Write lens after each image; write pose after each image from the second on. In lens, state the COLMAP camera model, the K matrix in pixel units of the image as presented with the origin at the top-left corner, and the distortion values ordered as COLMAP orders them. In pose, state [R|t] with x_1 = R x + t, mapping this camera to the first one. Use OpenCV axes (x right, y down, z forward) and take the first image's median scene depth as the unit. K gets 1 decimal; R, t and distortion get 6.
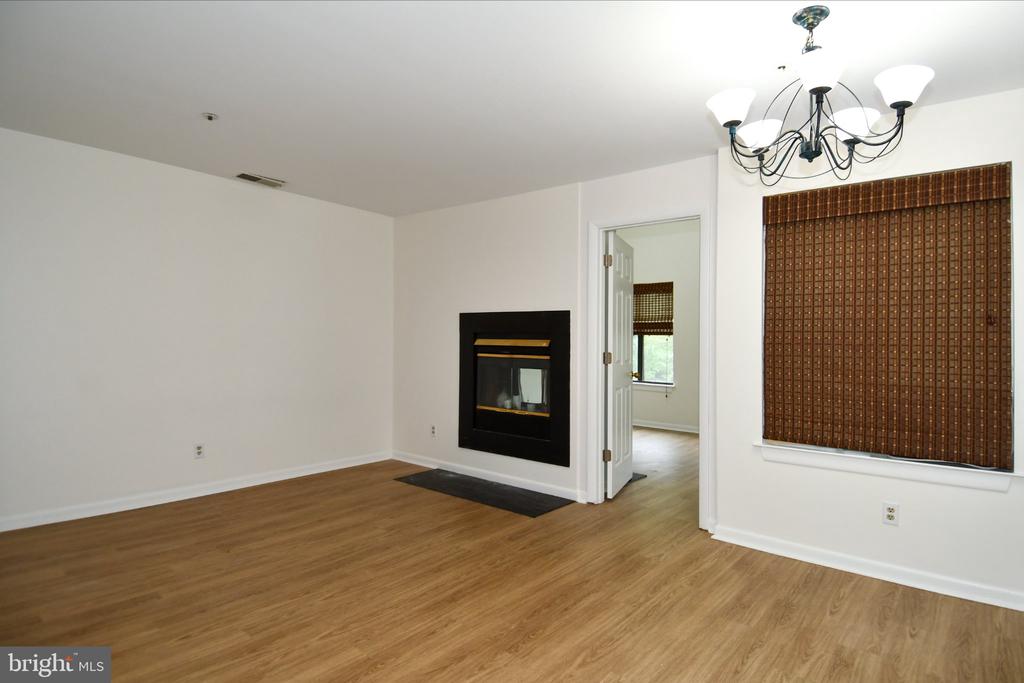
lens RADIAL K [[563.3, 0, 533.2], [0, 563.3, 341.5], [0, 0, 1]] dist [0.050645, -0.063718]
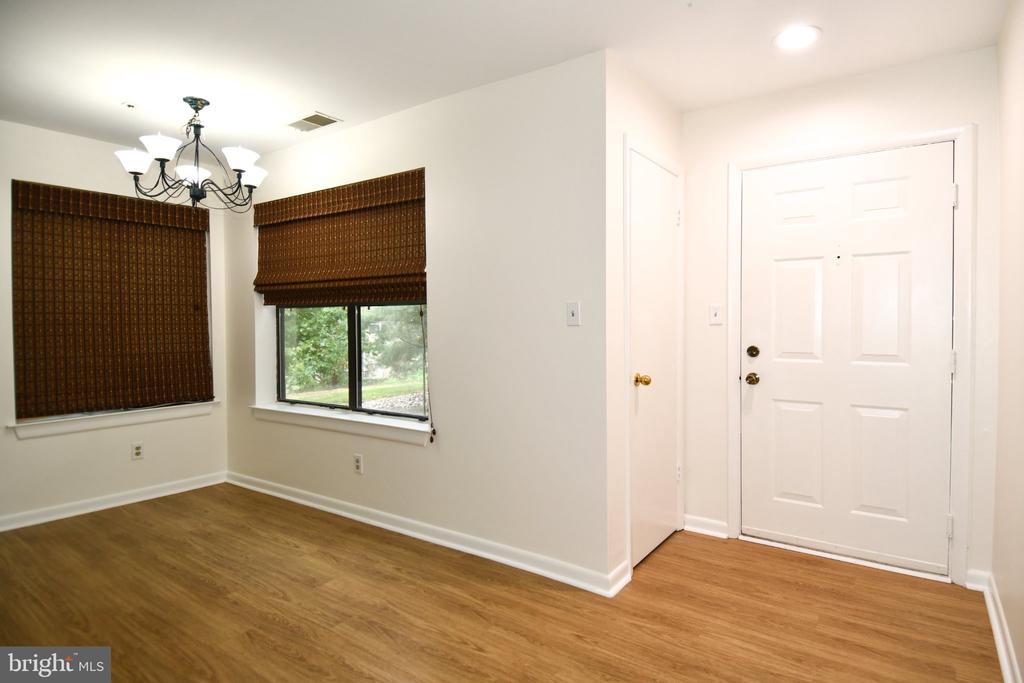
lens RADIAL K [[543.0, 0, 542.0], [0, 543.0, 337.3], [0, 0, 1]] dist [0.027287, -0.038964]
pose [[-0.081307, -0.047344, 0.995564, -0.675140], [0.001032, 0.998867, 0.047586, -0.021233], [-0.996689, 0.004896, -0.081166, 0.153867]]
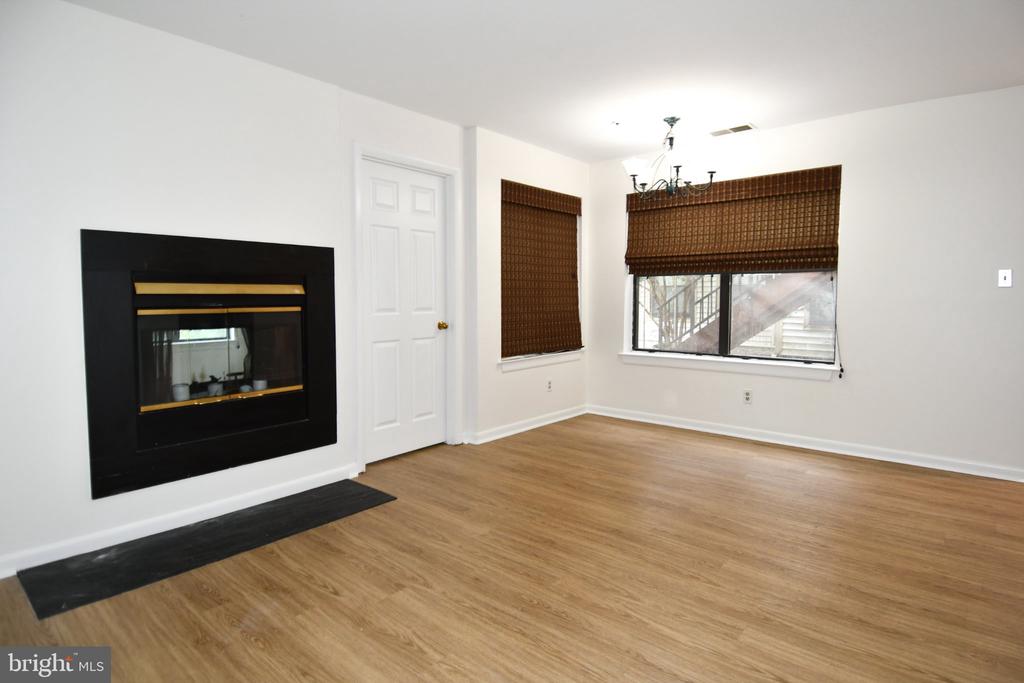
lens RADIAL K [[544.1, 0, 531.9], [0, 544.1, 324.6], [0, 0, 1]] dist [0.041586, -0.038656]
pose [[0.017010, -0.071848, 0.997271, -0.985782], [0.001719, 0.997415, 0.071829, -0.002798], [-0.999854, 0.000493, 0.017089, 0.989925]]
